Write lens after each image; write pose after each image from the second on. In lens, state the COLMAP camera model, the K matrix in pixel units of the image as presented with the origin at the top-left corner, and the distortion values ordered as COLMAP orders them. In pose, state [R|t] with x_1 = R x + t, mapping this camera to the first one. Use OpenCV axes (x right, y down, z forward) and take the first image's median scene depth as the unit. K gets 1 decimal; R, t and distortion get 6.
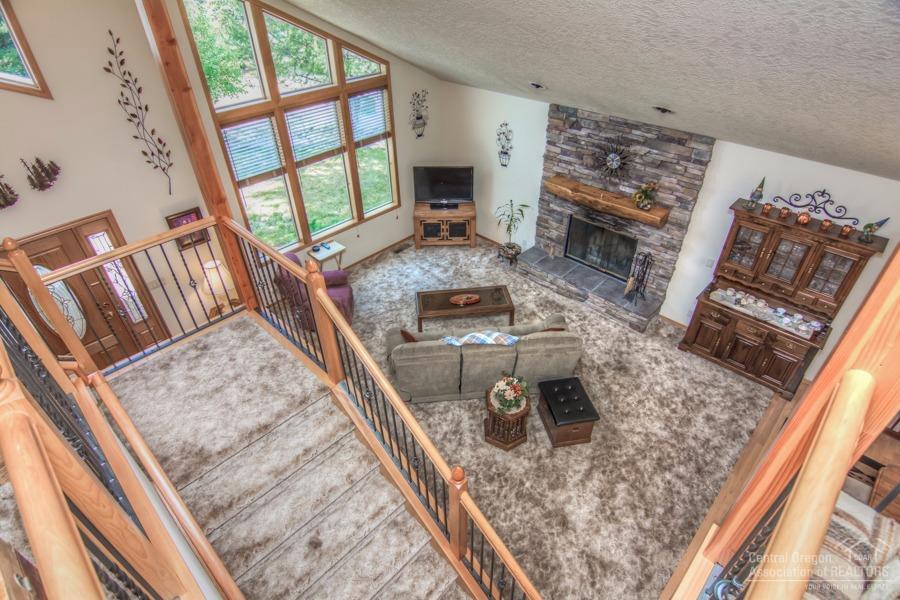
lens RADIAL K [[476.2, 0, 451.8], [0, 476.2, 299.9], [0, 0, 1]] dist [-0.005567, -0.004538]
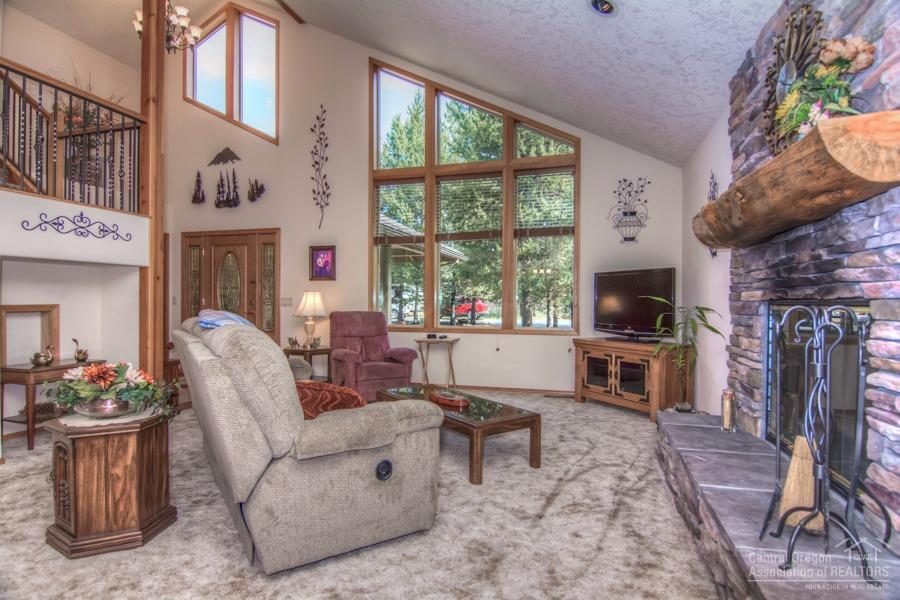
lens RADIAL K [[476.2, 0, 450.2], [0, 476.2, 306.8], [0, 0, 1]] dist [-0.005567, -0.004538]
pose [[0.460776, 0.016111, -0.887370, 0.636732], [-0.542383, 0.796516, -0.267176, 0.075301], [0.702500, 0.604403, 0.375754, 0.954045]]
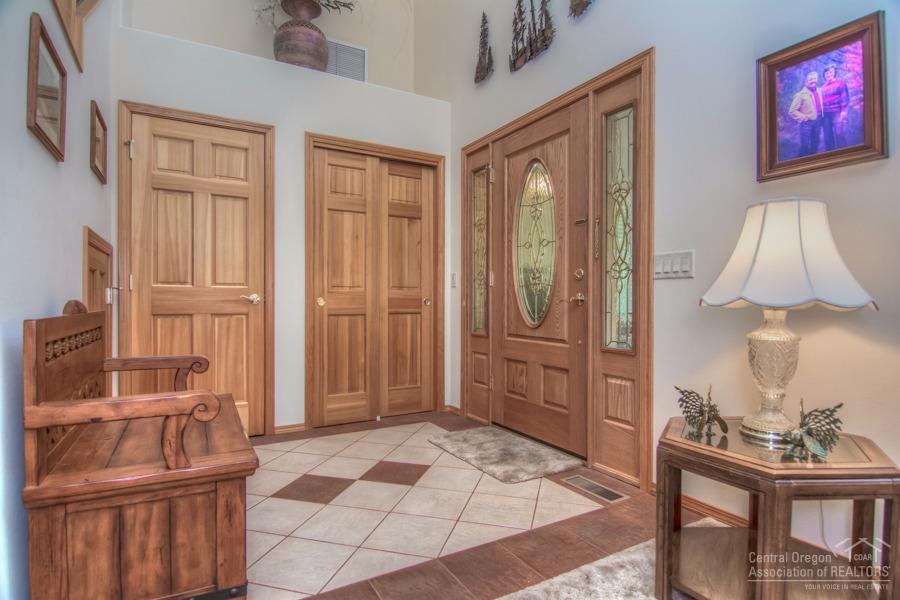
lens RADIAL K [[476.2, 0, 454.5], [0, 476.2, 306.4], [0, 0, 1]] dist [-0.005567, -0.004538]
pose [[-0.278495, 0.010967, -0.960375, -0.246598], [-0.578287, 0.796448, 0.176790, 0.026873], [0.766828, 0.604607, -0.215464, 1.082173]]
